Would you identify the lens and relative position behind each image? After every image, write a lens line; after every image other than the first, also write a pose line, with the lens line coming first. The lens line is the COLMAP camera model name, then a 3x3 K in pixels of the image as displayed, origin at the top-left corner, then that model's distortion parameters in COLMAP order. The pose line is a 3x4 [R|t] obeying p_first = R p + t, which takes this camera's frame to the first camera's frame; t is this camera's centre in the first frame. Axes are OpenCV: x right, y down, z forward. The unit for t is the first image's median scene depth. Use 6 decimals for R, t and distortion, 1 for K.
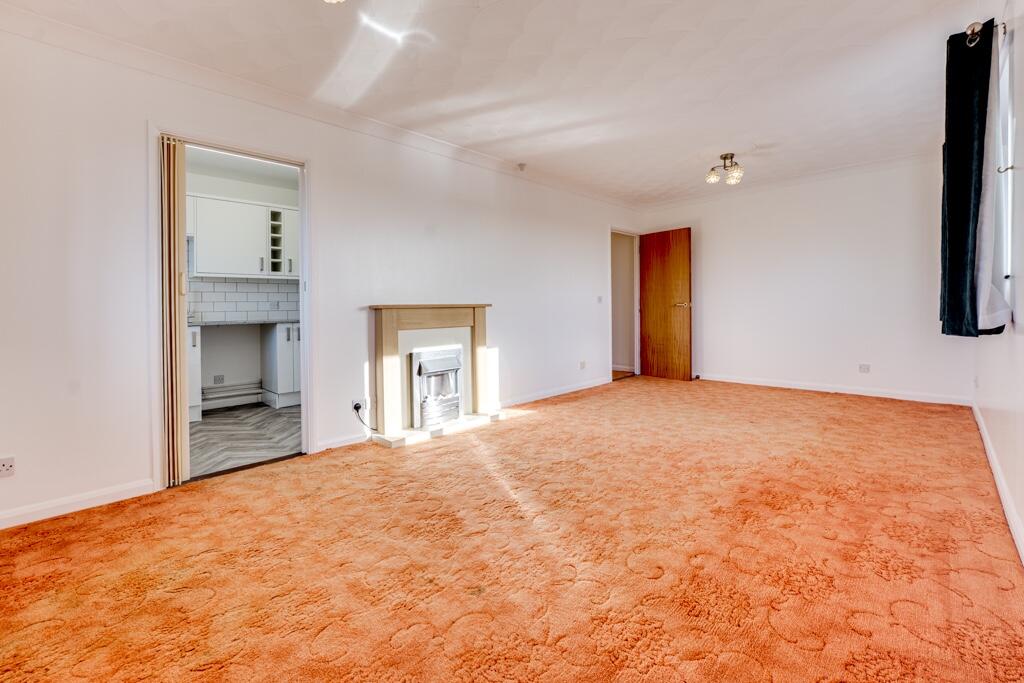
lens RADIAL K [[427.4, 0, 496.9], [0, 427.4, 309.4], [0, 0, 1]] dist [-0.018533, 0.001438]
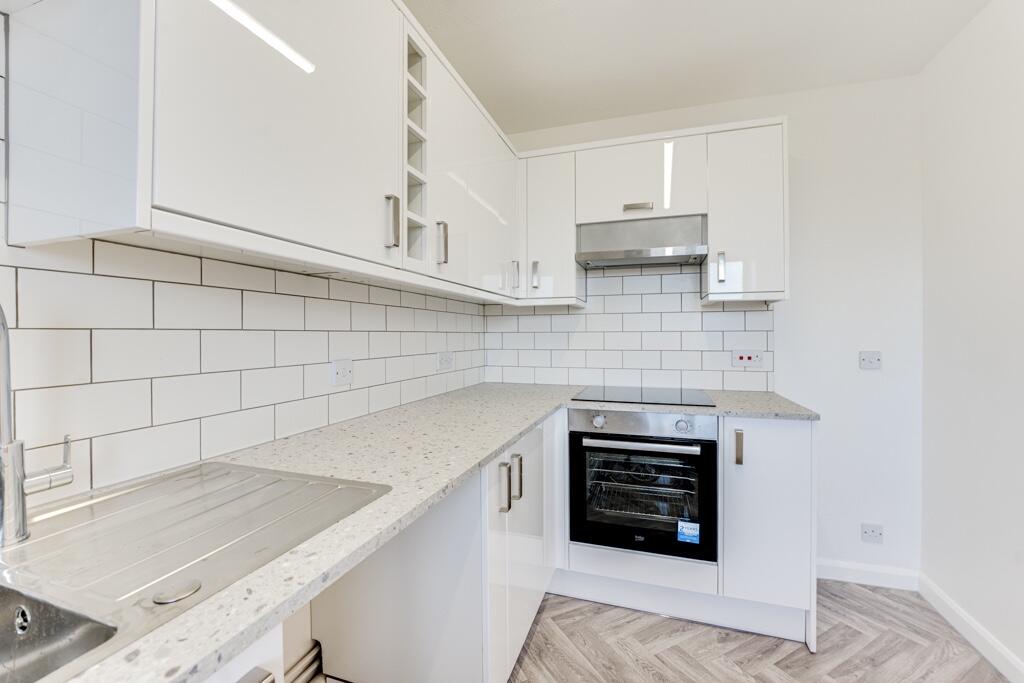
lens RADIAL K [[427.4, 0, 502.1], [0, 427.4, 336.5], [0, 0, 1]] dist [-0.018533, 0.001438]
pose [[0.886530, 0.008718, 0.462589, -0.599463], [-0.006048, 0.999955, -0.007255, -0.036171], [-0.462632, 0.003634, 0.886543, 0.727822]]
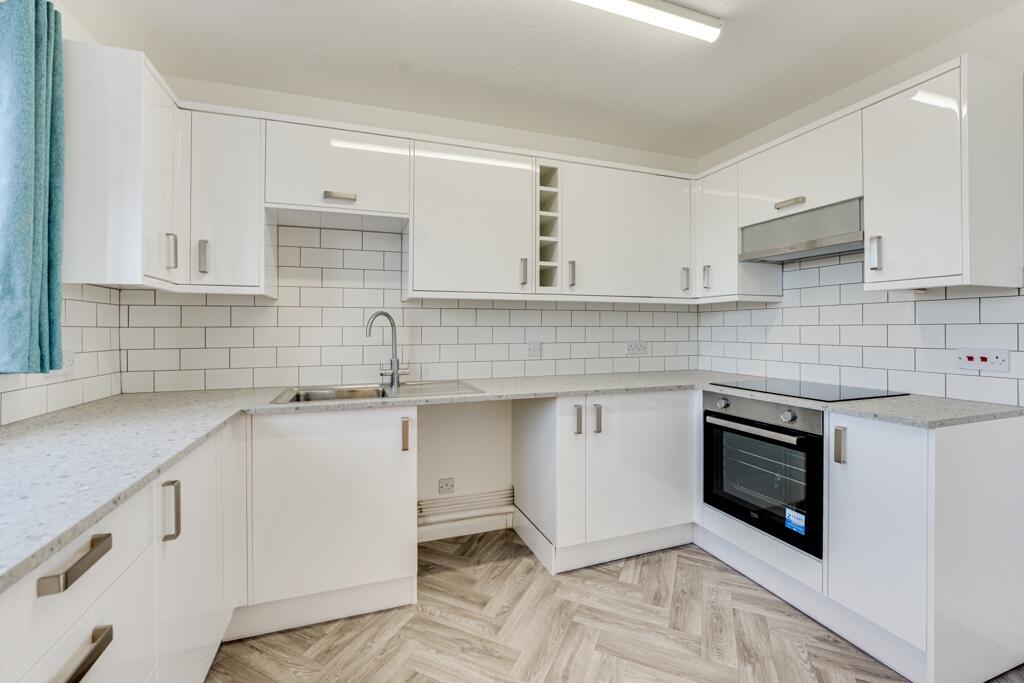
lens RADIAL K [[427.4, 0, 500.3], [0, 427.4, 323.9], [0, 0, 1]] dist [-0.018533, 0.001438]
pose [[0.908969, 0.006568, -0.416812, -0.359756], [-0.012604, 0.999852, -0.011729, -0.037962], [0.416673, 0.015915, 0.908917, 0.520212]]
